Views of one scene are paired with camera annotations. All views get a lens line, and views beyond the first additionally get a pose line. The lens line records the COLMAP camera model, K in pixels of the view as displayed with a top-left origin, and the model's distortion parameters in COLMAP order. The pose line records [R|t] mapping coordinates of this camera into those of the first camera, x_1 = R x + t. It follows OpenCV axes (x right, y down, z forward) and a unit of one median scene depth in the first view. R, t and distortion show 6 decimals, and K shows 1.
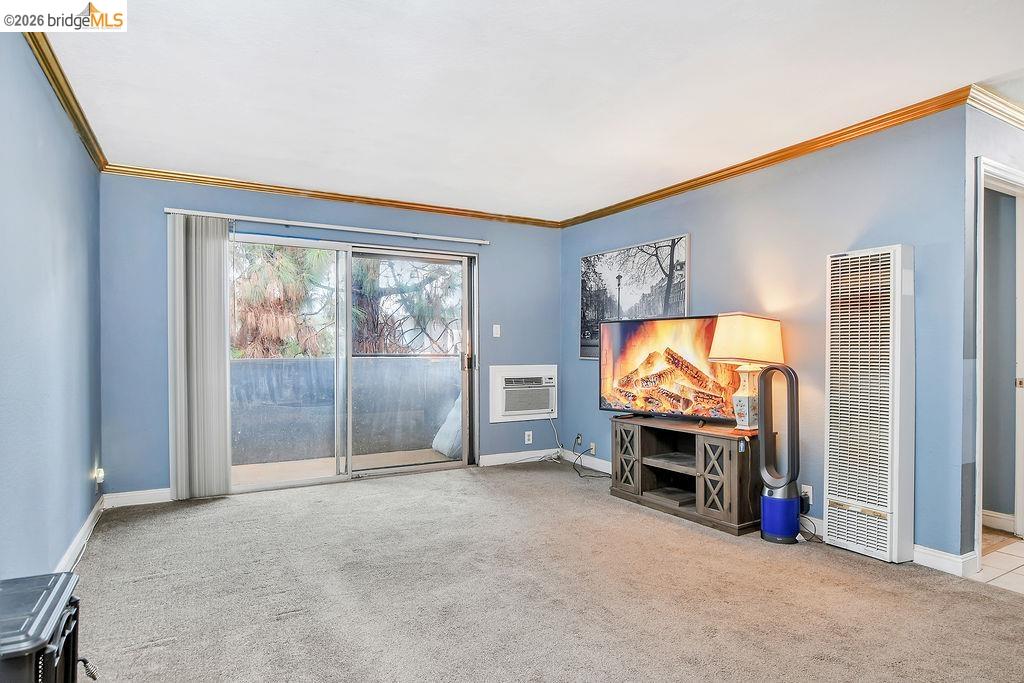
lens RADIAL K [[576.1, 0, 514.1], [0, 576.1, 345.9], [0, 0, 1]] dist [-0.004824, 0.000183]
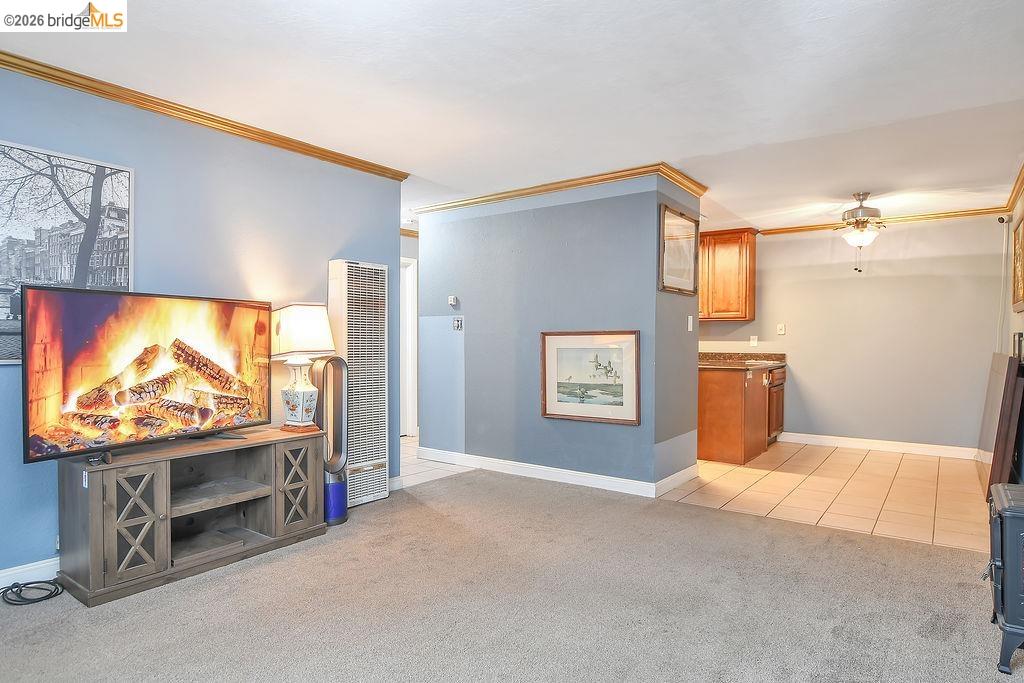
lens RADIAL K [[583.5, 0, 513.4], [0, 583.5, 347.1], [0, 0, 1]] dist [-0.004147, -0.000056]
pose [[-0.387675, -0.012634, 0.921710, -0.527860], [-0.009214, 0.999909, 0.009831, 0.002337], [-0.921750, -0.004681, -0.387756, 0.900975]]
